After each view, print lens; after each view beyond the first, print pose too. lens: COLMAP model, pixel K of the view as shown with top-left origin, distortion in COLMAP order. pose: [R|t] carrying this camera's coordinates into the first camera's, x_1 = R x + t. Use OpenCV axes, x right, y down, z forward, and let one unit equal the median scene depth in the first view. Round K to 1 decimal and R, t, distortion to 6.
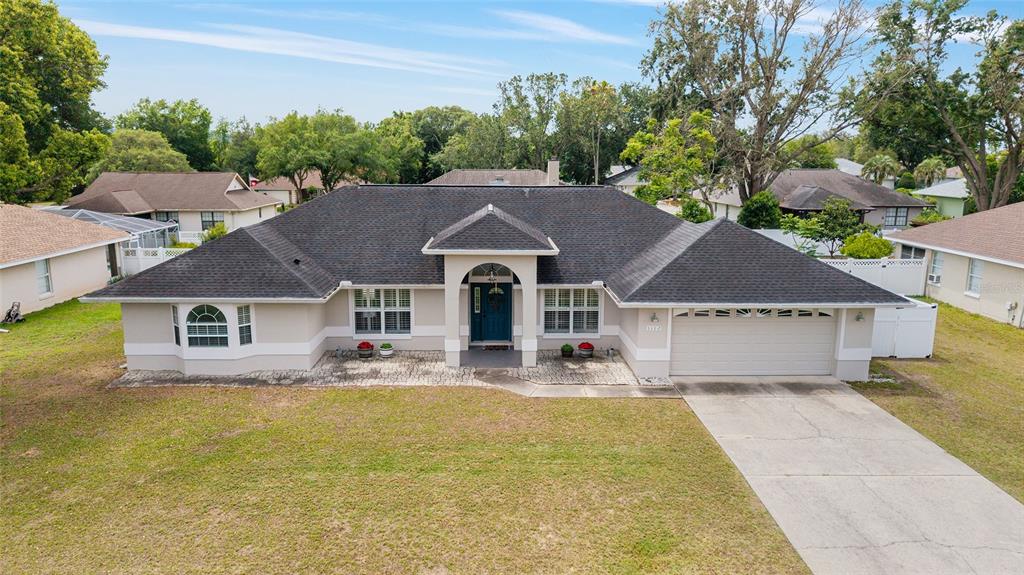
lens RADIAL K [[688.2, 0, 512.0], [0, 688.2, 287.5], [0, 0, 1]] dist [0.042020, -0.058388]
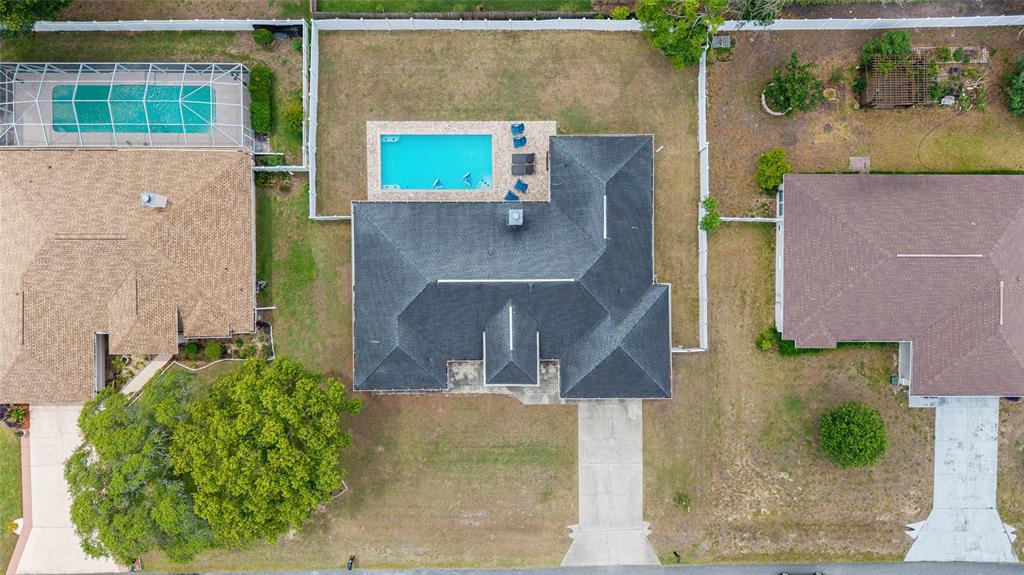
lens RADIAL K [[686.7, 0, 513.7], [0, 686.7, 276.8], [0, 0, 1]] dist [0.038473, -0.048706]
pose [[0.999706, 0.018934, 0.015175, -0.067498], [-0.018252, 0.174729, 0.984447, -2.543960], [0.015988, -0.984435, 0.175023, 0.949152]]
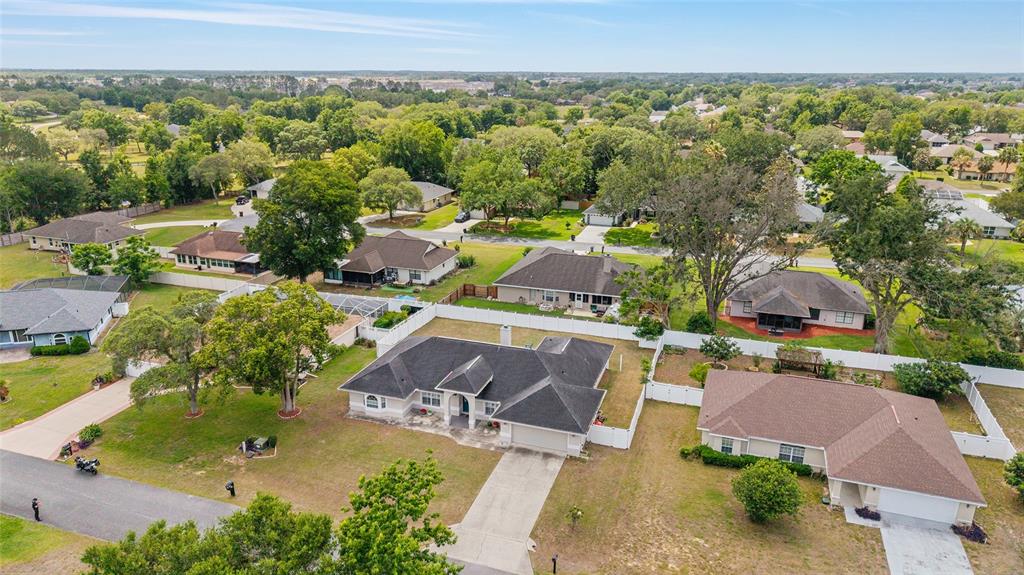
lens RADIAL K [[686.7, 0, 513.7], [0, 686.7, 276.8], [0, 0, 1]] dist [0.038473, -0.048706]
pose [[0.939145, 0.099696, -0.328736, 1.128204], [-0.064791, 0.991192, 0.115501, -0.903117], [0.337355, -0.087173, 0.937332, -1.655928]]
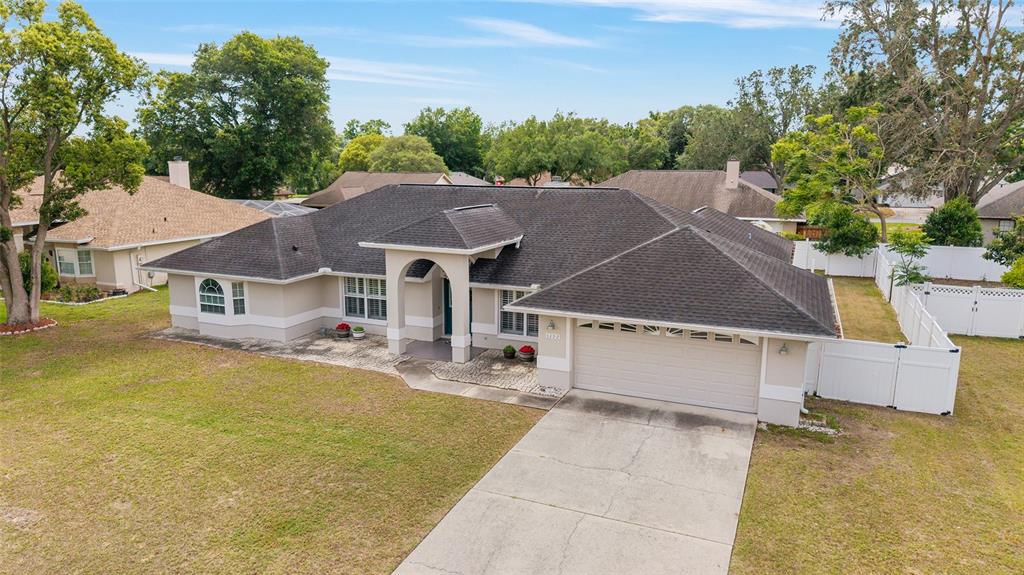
lens RADIAL K [[688.2, 0, 512.0], [0, 688.2, 287.5], [0, 0, 1]] dist [0.042020, -0.058388]
pose [[0.909997, 0.076226, -0.407547, 0.536506], [-0.076969, 0.996927, 0.014600, -0.018324], [0.407408, 0.018082, 0.913067, 0.098521]]
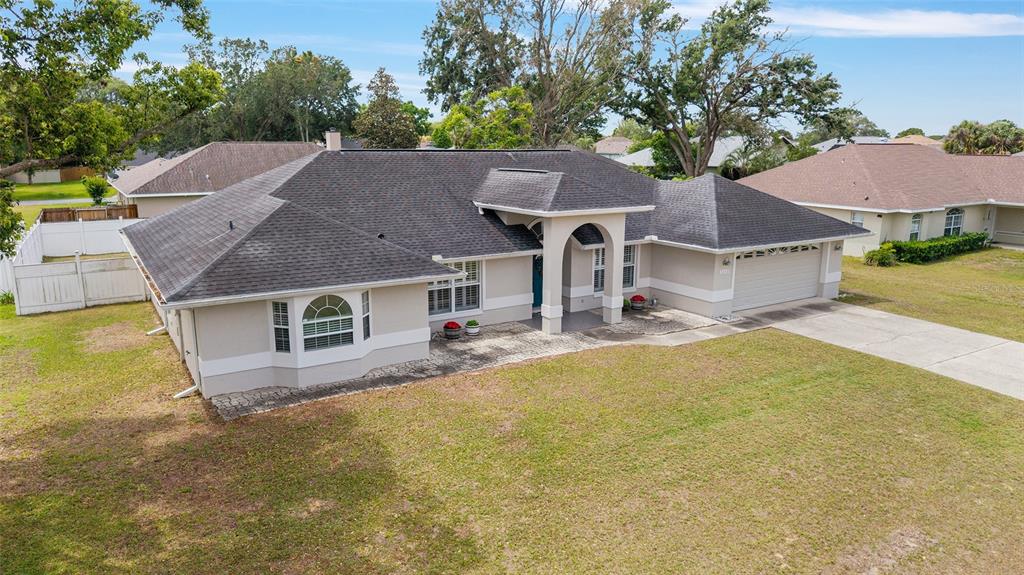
lens RADIAL K [[685.3, 0, 512.0], [0, 685.3, 287.5], [0, 0, 1]] dist [0.041536, -0.053428]
pose [[0.860638, -0.106260, 0.498007, -0.645610], [0.092522, 0.994338, 0.052269, -0.005490], [-0.500741, 0.001092, 0.865596, 0.204855]]
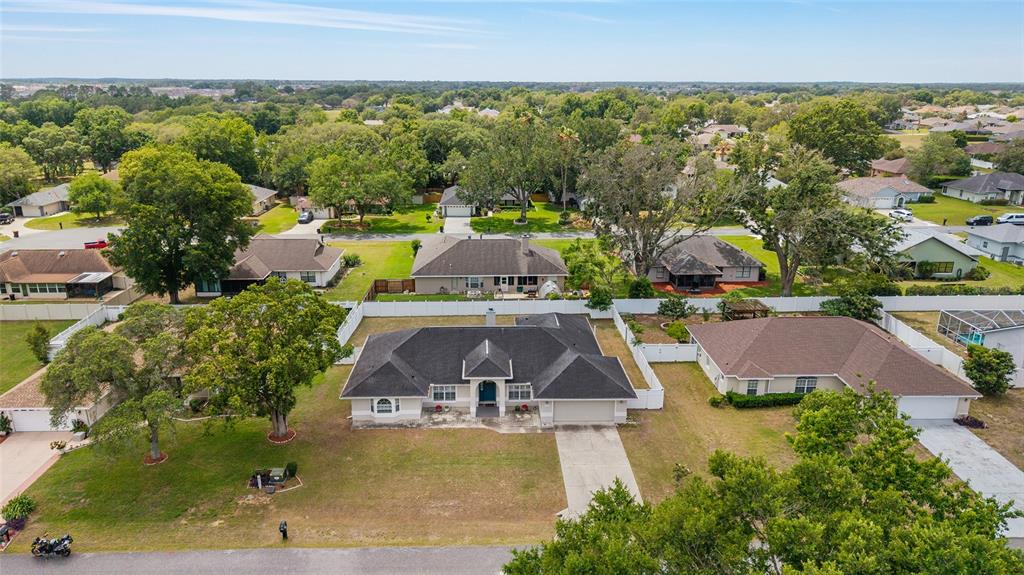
lens RADIAL K [[686.7, 0, 513.7], [0, 686.7, 276.8], [0, 0, 1]] dist [0.038473, -0.048706]
pose [[0.999879, -0.002039, 0.015418, 0.031628], [0.000602, 0.995698, 0.092658, -0.702579], [-0.015541, -0.092637, 0.995579, -1.669720]]
